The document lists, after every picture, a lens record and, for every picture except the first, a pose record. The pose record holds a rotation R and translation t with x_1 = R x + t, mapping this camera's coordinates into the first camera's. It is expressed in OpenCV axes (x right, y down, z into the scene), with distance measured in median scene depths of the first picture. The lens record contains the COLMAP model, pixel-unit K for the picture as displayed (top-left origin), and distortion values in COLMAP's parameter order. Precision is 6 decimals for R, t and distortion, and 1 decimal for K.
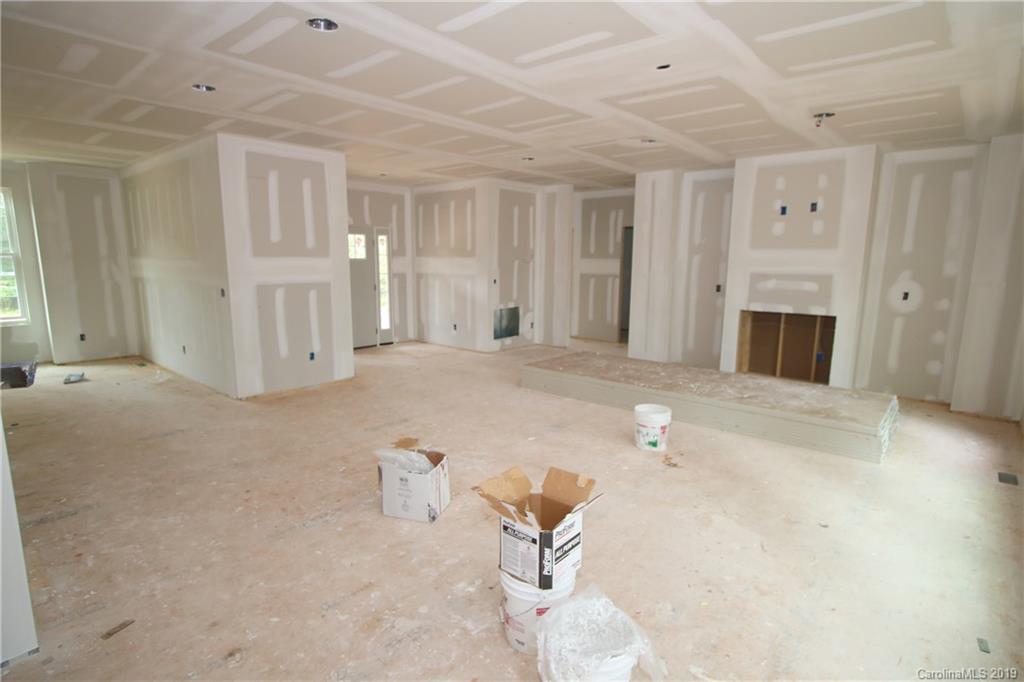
lens RADIAL K [[516.6, 0, 512.0], [0, 516.6, 341.0], [0, 0, 1]] dist [-0.005682, 0.000412]
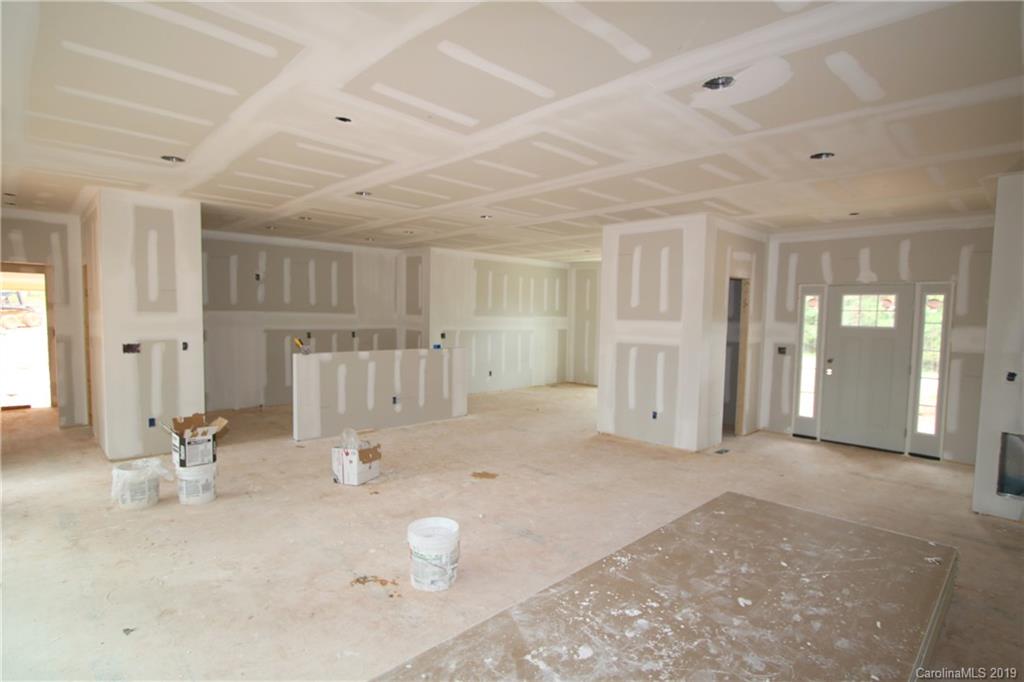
lens RADIAL K [[516.6, 0, 512.0], [0, 516.6, 341.0], [0, 0, 1]] dist [-0.005682, 0.000412]
pose [[-0.065075, 0.039786, -0.997087, 0.721303], [-0.179230, 0.982490, 0.050901, -0.129687], [0.981653, 0.182020, -0.056805, 0.825501]]
